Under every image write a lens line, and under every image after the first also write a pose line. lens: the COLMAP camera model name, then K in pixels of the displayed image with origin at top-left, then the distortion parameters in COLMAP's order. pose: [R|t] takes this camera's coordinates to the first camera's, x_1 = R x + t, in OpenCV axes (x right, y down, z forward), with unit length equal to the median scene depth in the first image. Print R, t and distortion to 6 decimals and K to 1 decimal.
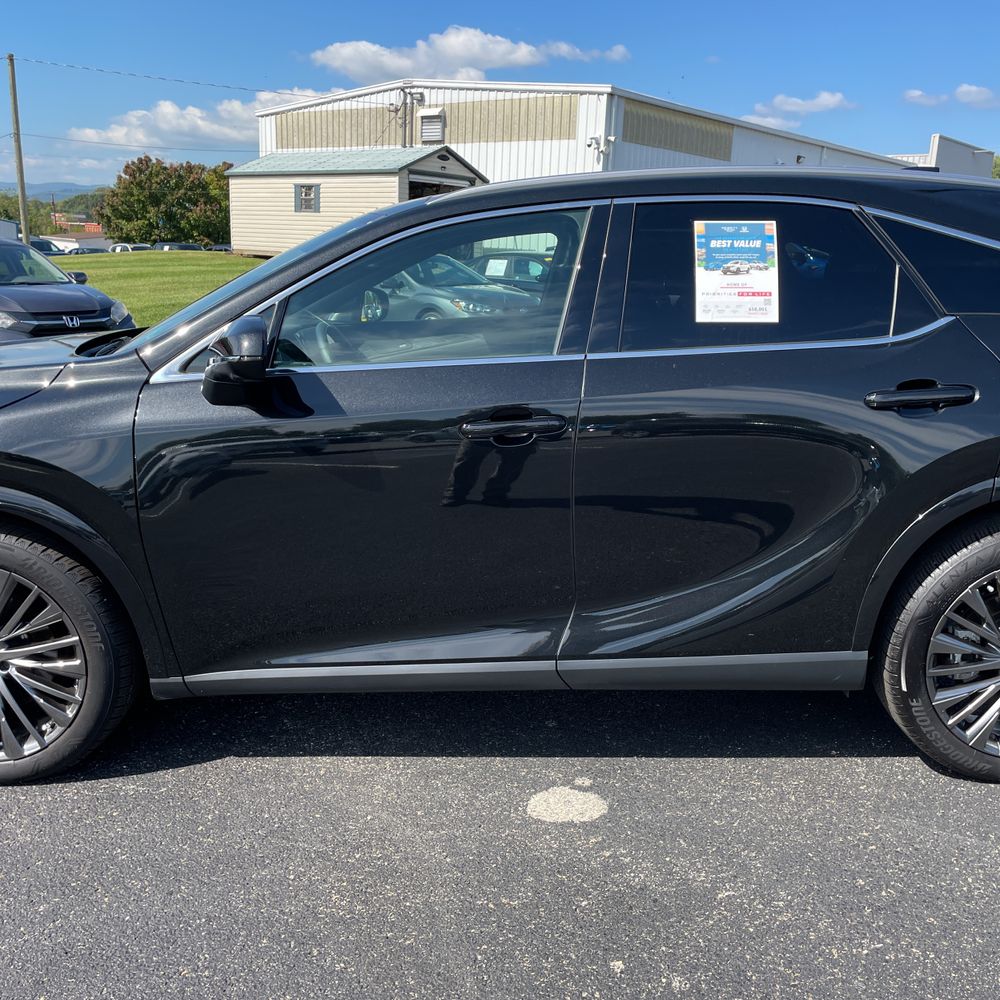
lens RADIAL K [[1001.6, 0, 509.4], [0, 1001.6, 512.3], [0, 0, 1]] dist [0.094888, -0.122026]
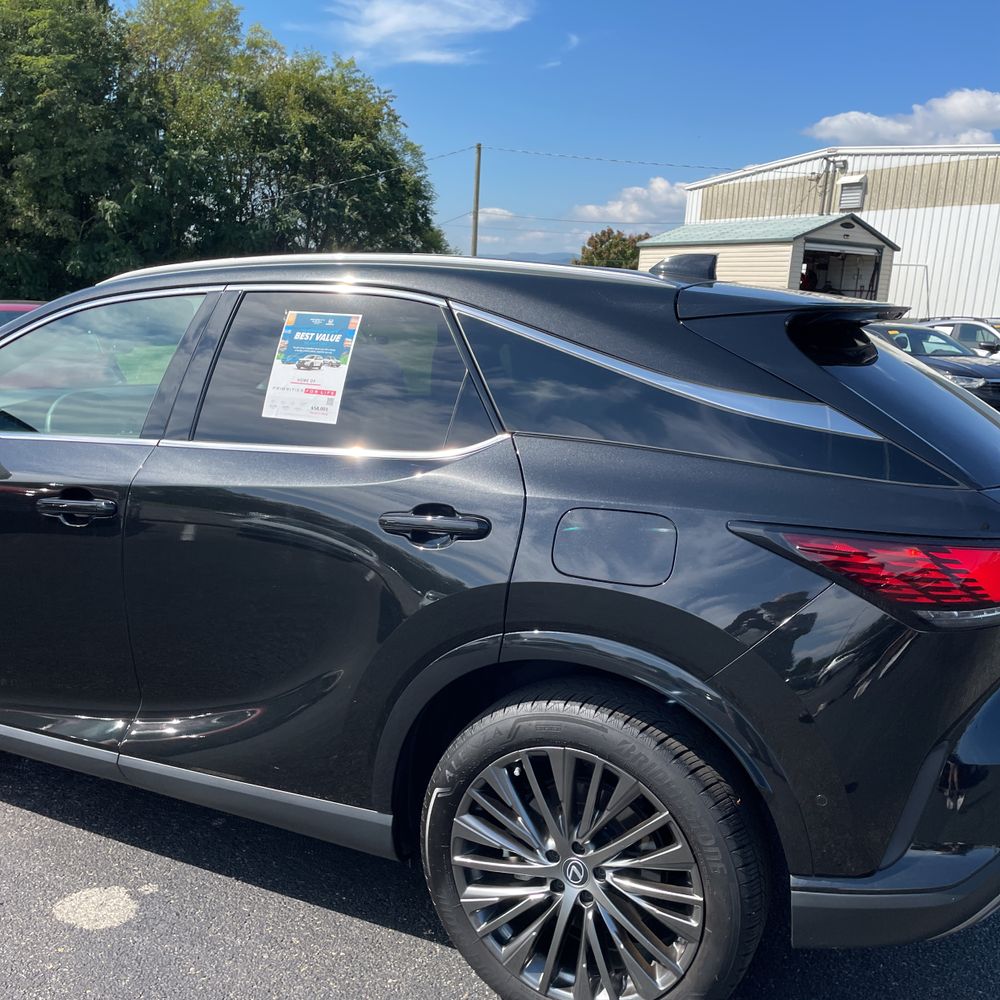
lens RADIAL K [[996.0, 0, 519.6], [0, 996.0, 499.9], [0, 0, 1]] dist [0.113421, -0.166673]
pose [[0.904307, 0.103919, -0.414040, 0.163587], [-0.133169, 0.990189, -0.042331, -0.021662], [0.405579, 0.093417, 0.909274, 0.053346]]
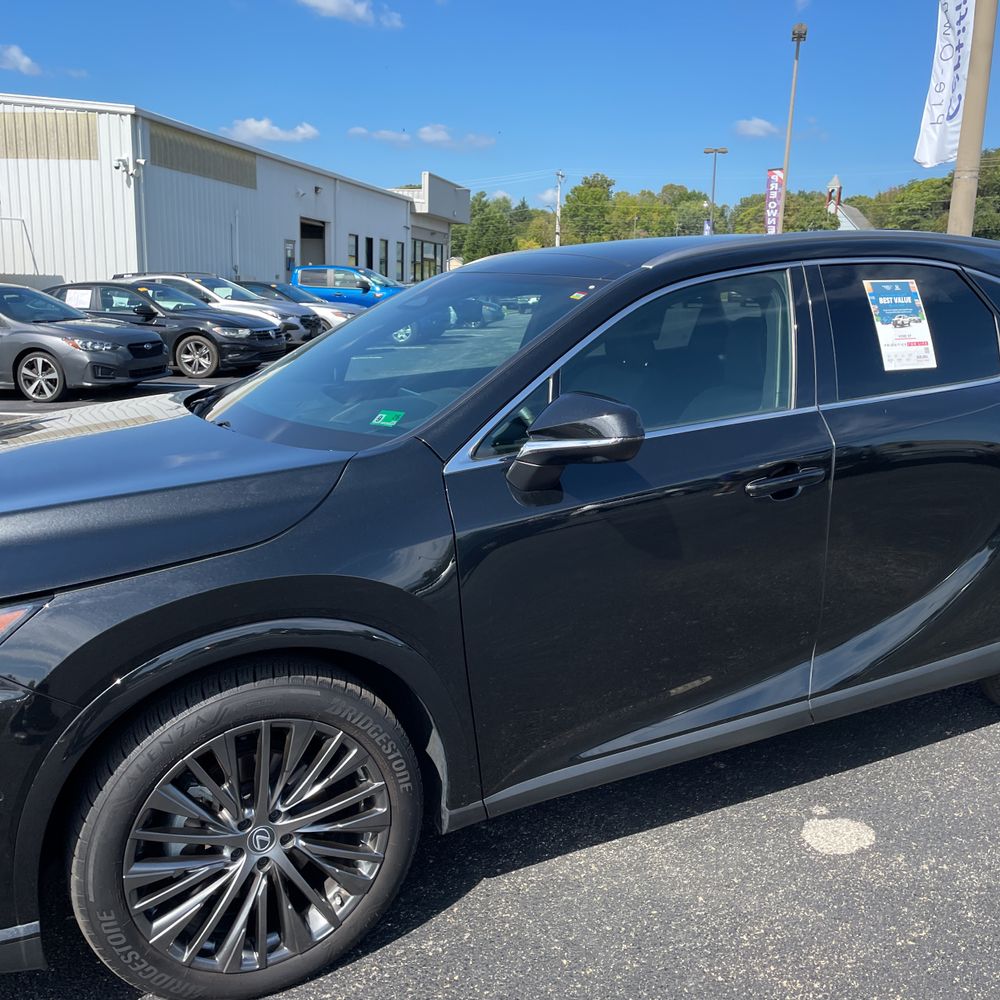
lens RADIAL K [[1010.1, 0, 500.0], [0, 1010.1, 500.0], [0, 0, 1]] dist [0.093264, -0.128095]
pose [[0.885803, -0.108323, 0.451242, -0.146943], [0.124437, 0.992209, -0.006089, -0.019250], [-0.447067, 0.061545, 0.892381, 0.040169]]
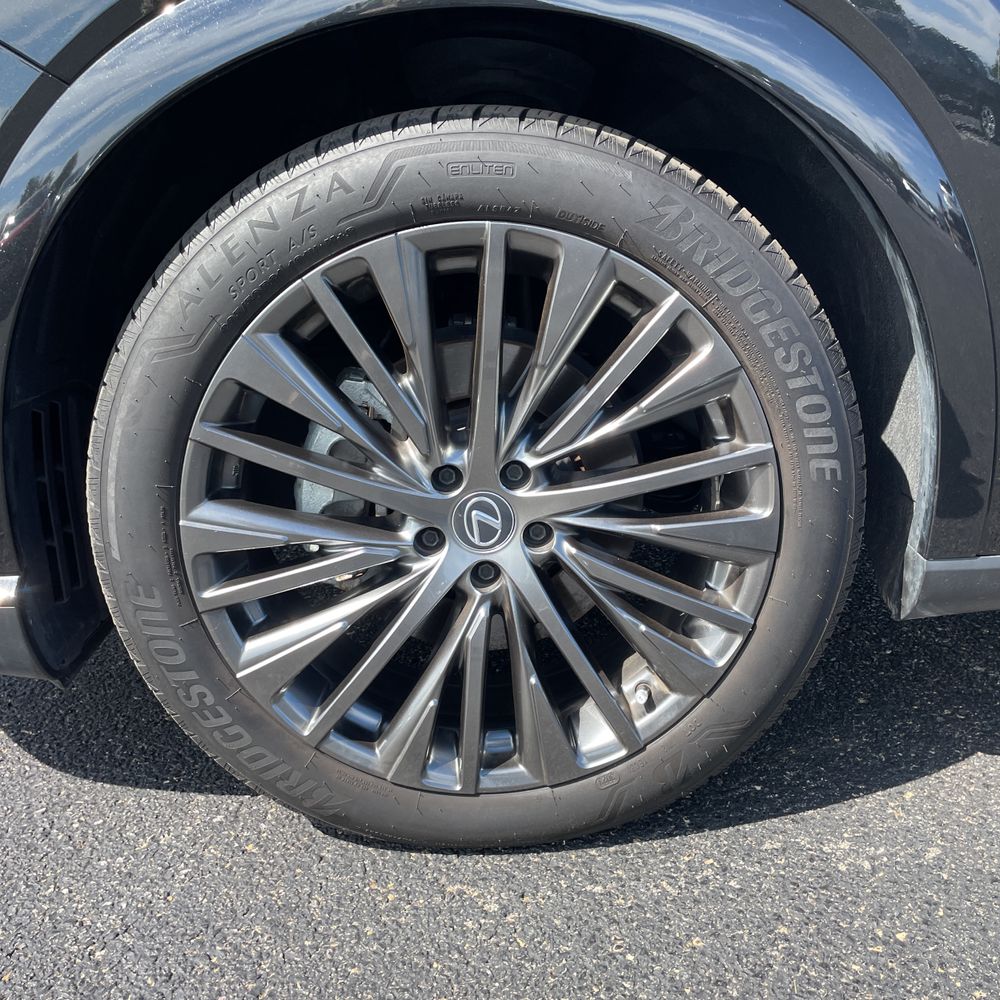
lens RADIAL K [[1010.1, 0, 500.0], [0, 1010.1, 500.0], [0, 0, 1]] dist [0.093264, -0.128095]
pose [[0.998997, -0.027600, 0.035251, -0.112465], [0.026054, 0.998710, 0.043576, 0.026378], [-0.036408, -0.042614, 0.998428, 0.137584]]
